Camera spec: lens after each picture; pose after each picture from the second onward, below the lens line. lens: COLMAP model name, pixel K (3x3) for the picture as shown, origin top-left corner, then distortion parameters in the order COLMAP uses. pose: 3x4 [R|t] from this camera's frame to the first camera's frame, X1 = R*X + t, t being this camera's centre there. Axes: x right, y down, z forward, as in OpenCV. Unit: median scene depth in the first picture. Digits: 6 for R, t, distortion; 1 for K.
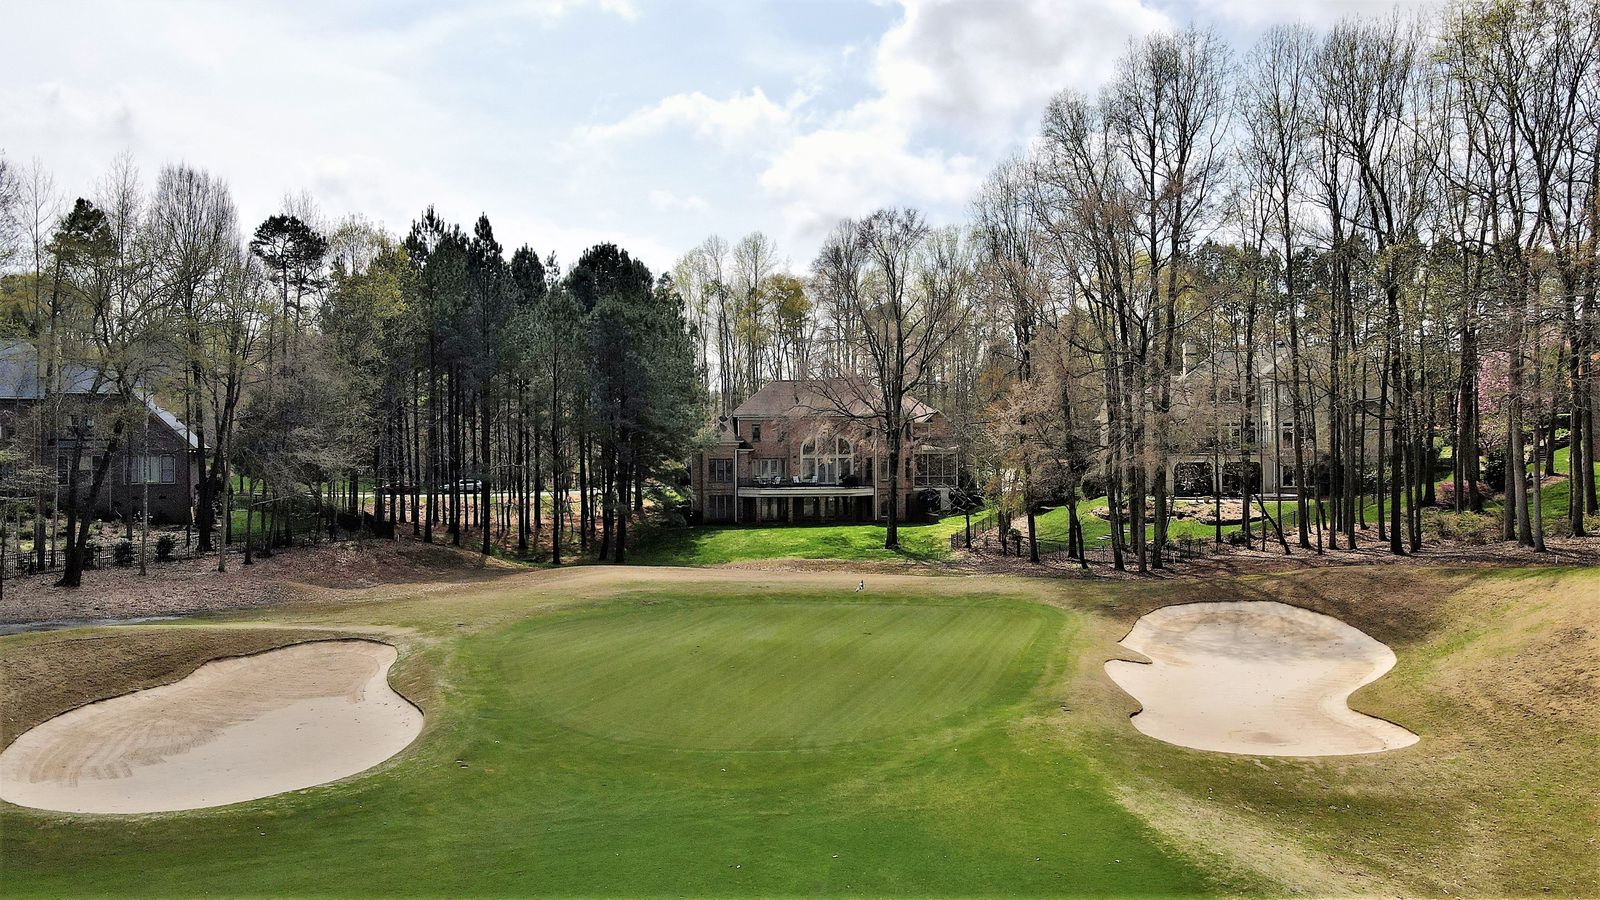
lens RADIAL K [[1176.4, 0, 798.8], [0, 1176.4, 449.2], [0, 0, 1]] dist [0.019341, 0.006049]
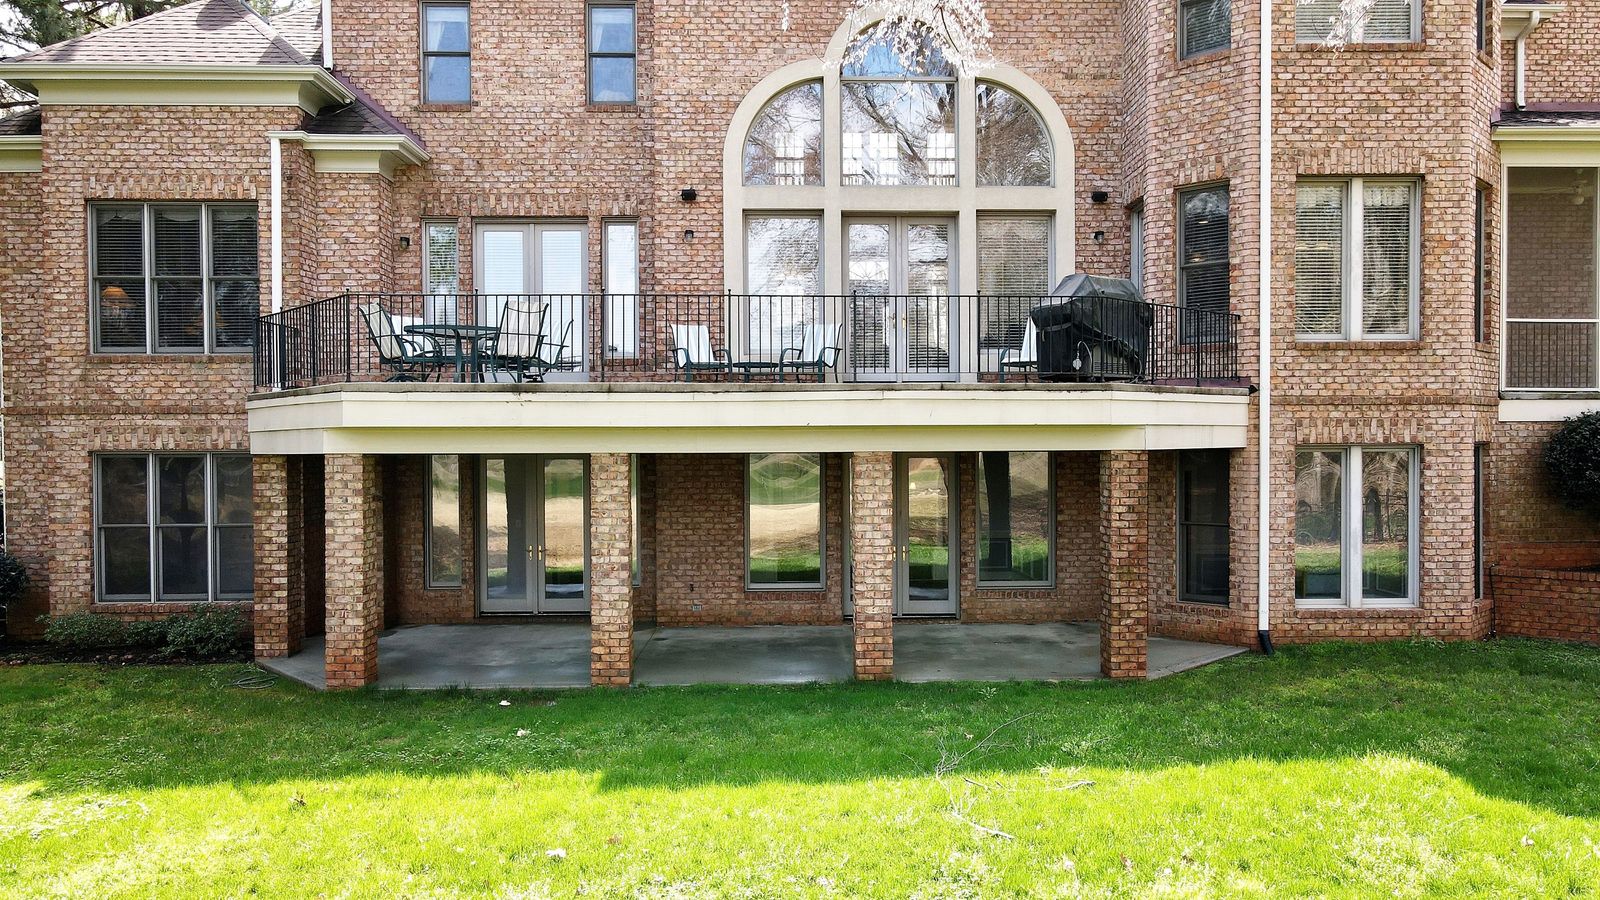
lens RADIAL K [[1176.4, 0, 803.4], [0, 1176.4, 446.2], [0, 0, 1]] dist [0.019341, 0.006049]
pose [[0.999522, 0.001667, -0.030872, 0.016897], [-0.001495, 0.999983, 0.005601, 0.038851], [0.030881, -0.005552, 0.999508, 0.874377]]
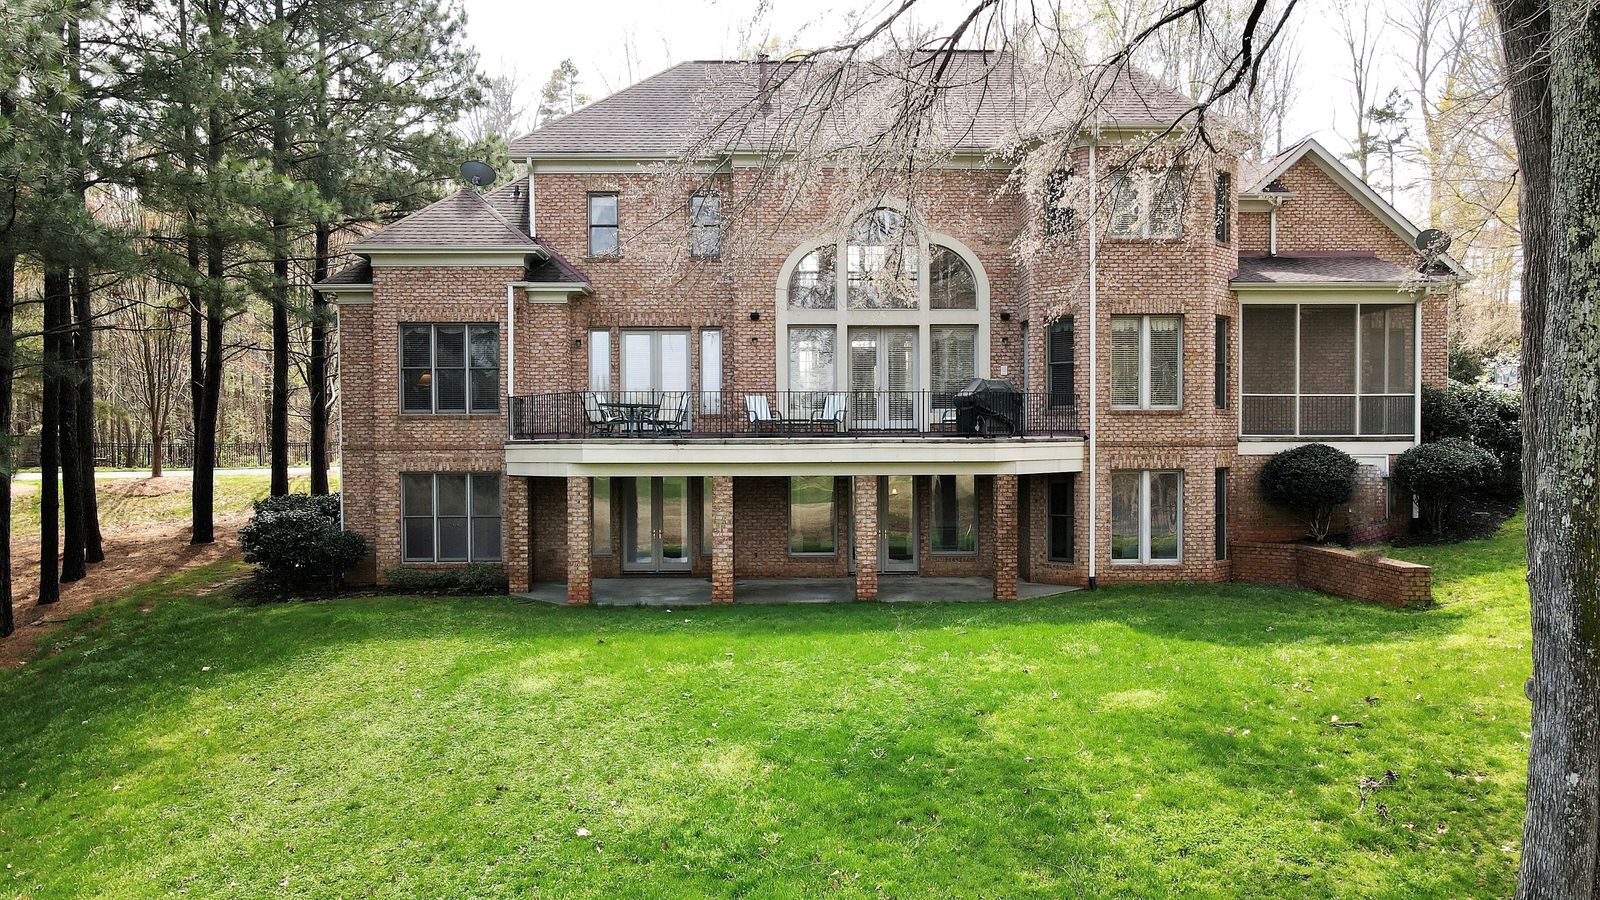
lens RADIAL K [[1176.4, 0, 802.5], [0, 1176.4, 451.0], [0, 0, 1]] dist [0.019341, 0.006049]
pose [[0.999587, 0.002176, -0.028642, 0.014671], [-0.001874, 0.999943, 0.010544, 0.033132], [0.028663, -0.010486, 0.999534, 0.773375]]
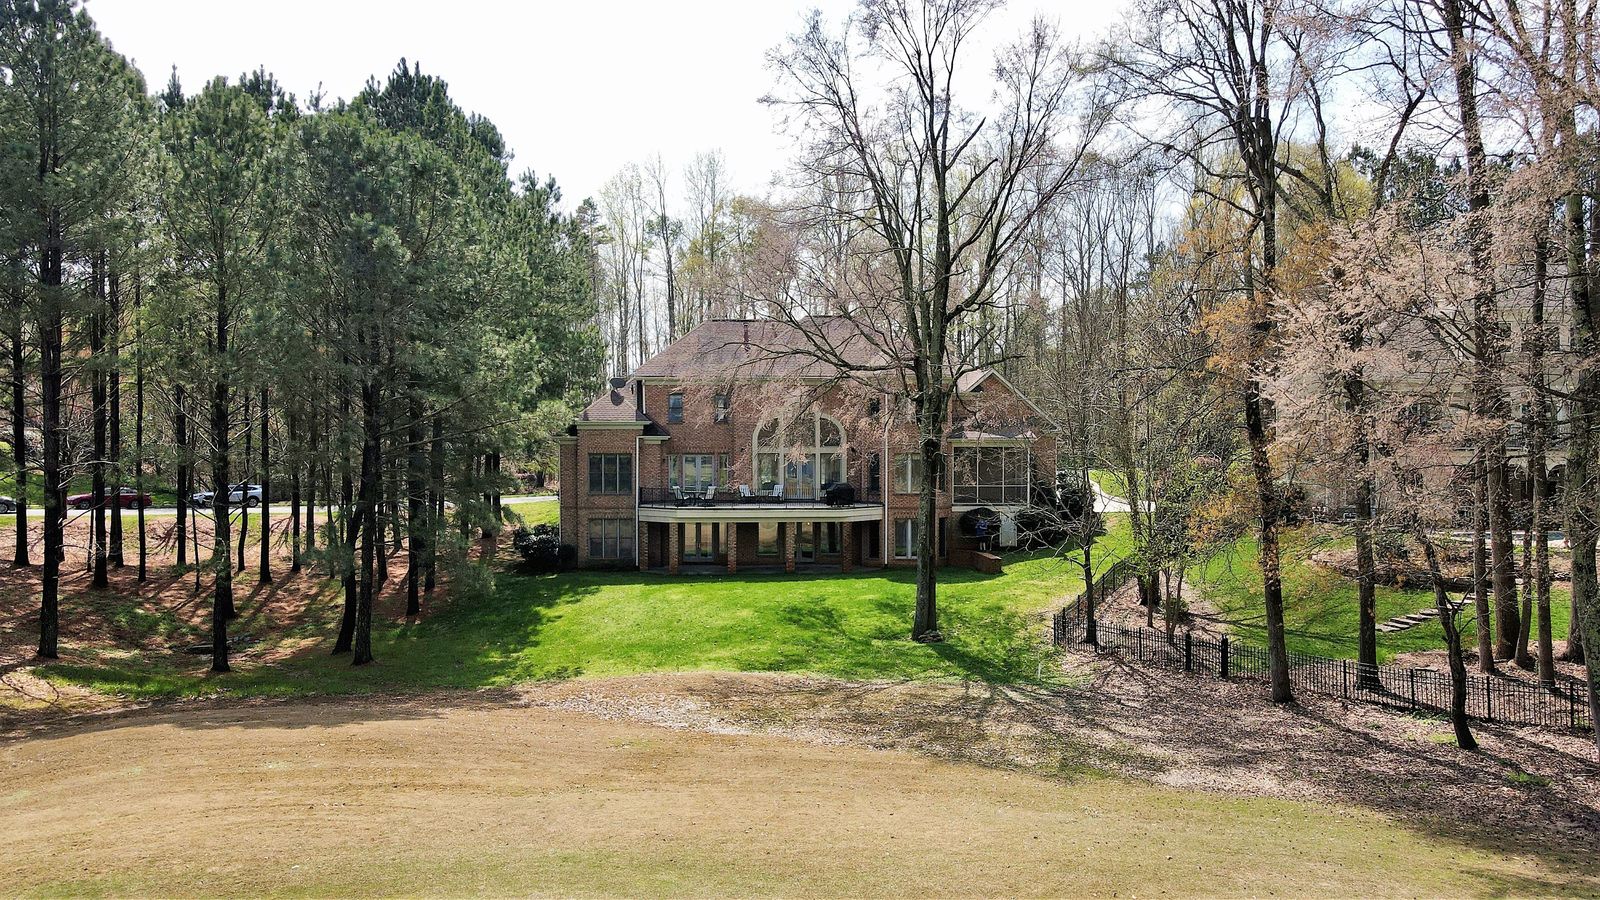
lens RADIAL K [[1176.4, 0, 799.5], [0, 1176.4, 451.4], [0, 0, 1]] dist [0.019341, 0.006049]
pose [[0.999945, 0.005079, 0.009170, 0.019254], [-0.005103, 0.999984, 0.002620, 0.005591], [-0.009157, -0.002666, 0.999955, 0.446799]]
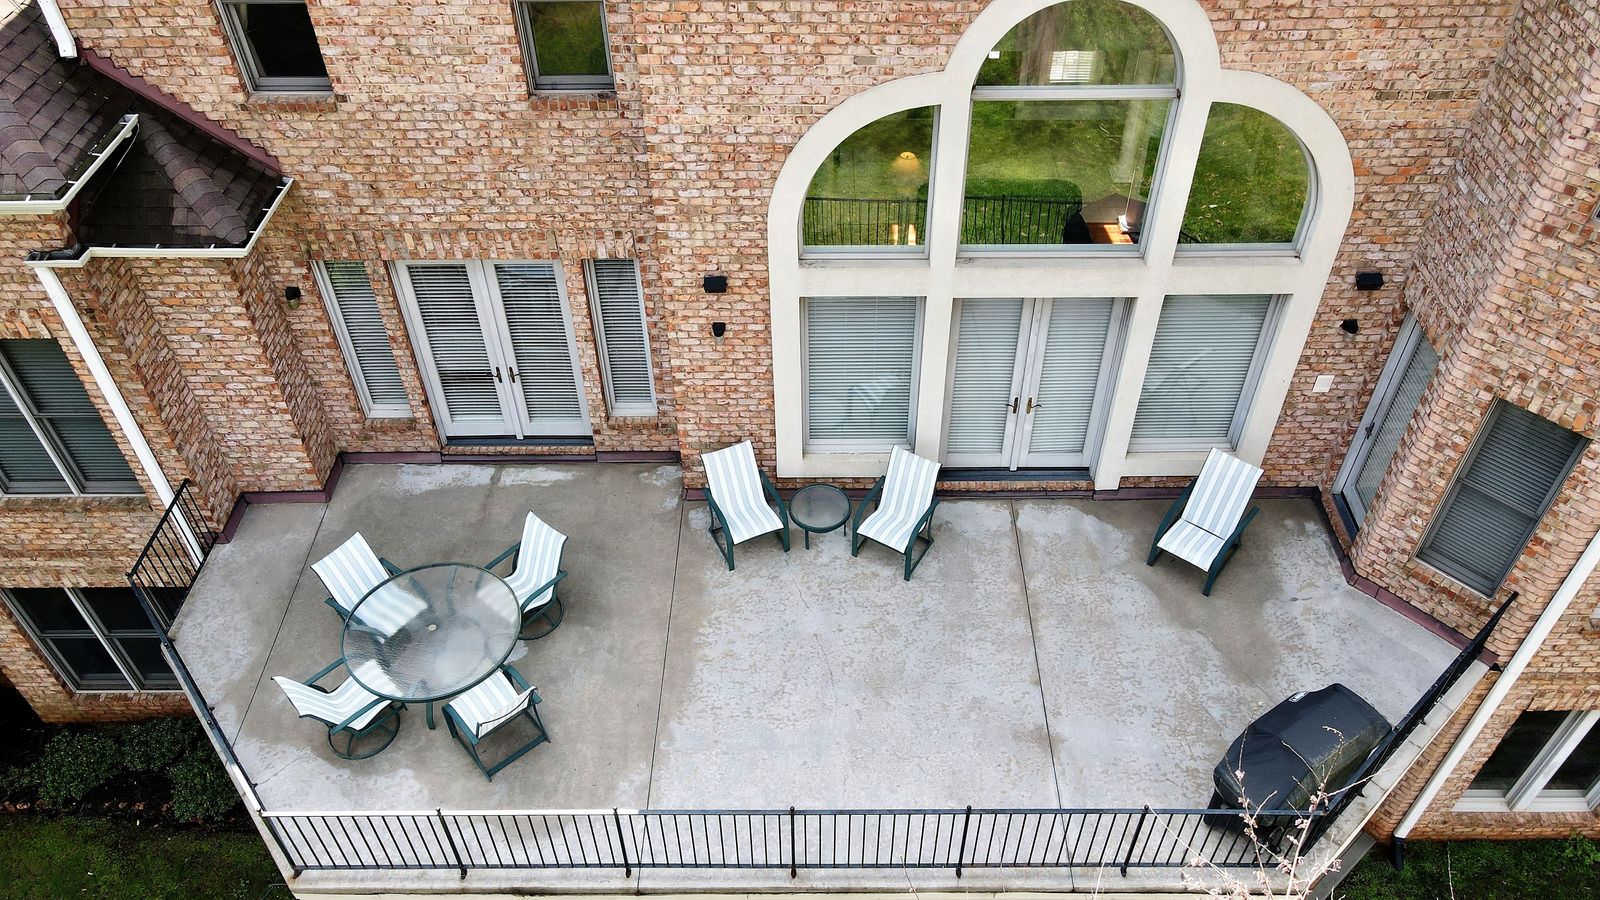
lens RADIAL K [[1176.4, 0, 804.5], [0, 1176.4, 450.4], [0, 0, 1]] dist [0.019341, 0.006049]
pose [[0.998064, 0.040034, -0.047607, 0.009624], [0.003627, 0.726597, 0.687055, -0.051935], [0.062096, -0.685897, 0.725045, 0.949242]]
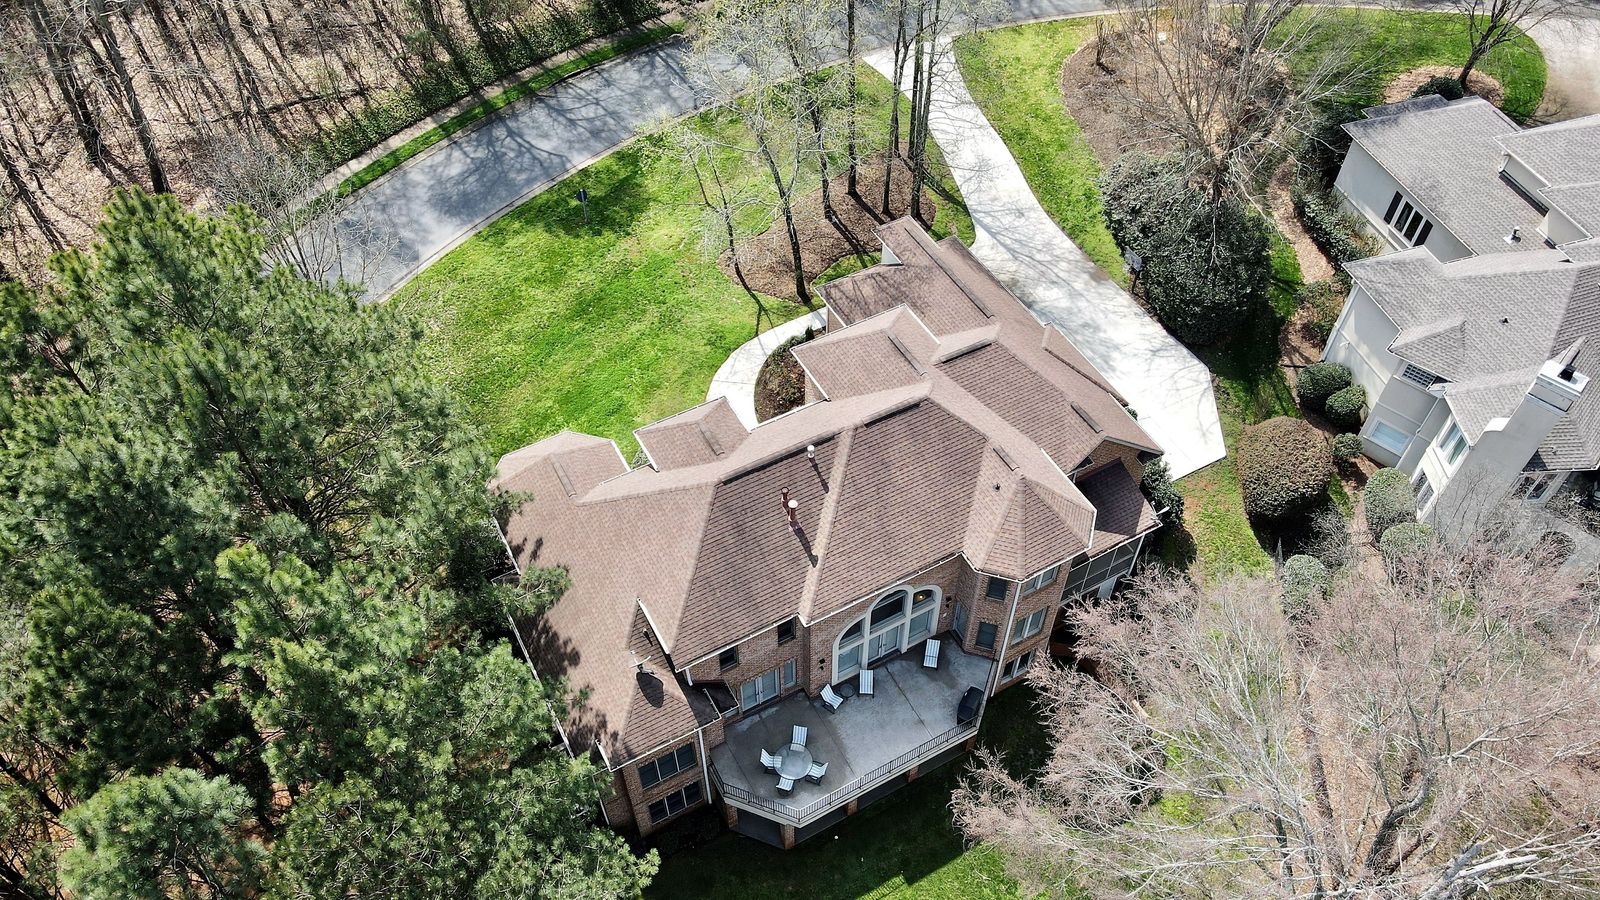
lens RADIAL K [[1176.4, 0, 800.9], [0, 1176.4, 449.5], [0, 0, 1]] dist [0.019341, 0.006049]
pose [[0.910051, -0.329820, 0.251049, -0.094714], [0.008840, 0.620979, 0.783777, -0.386767], [-0.414402, -0.711058, 0.568038, 0.841900]]
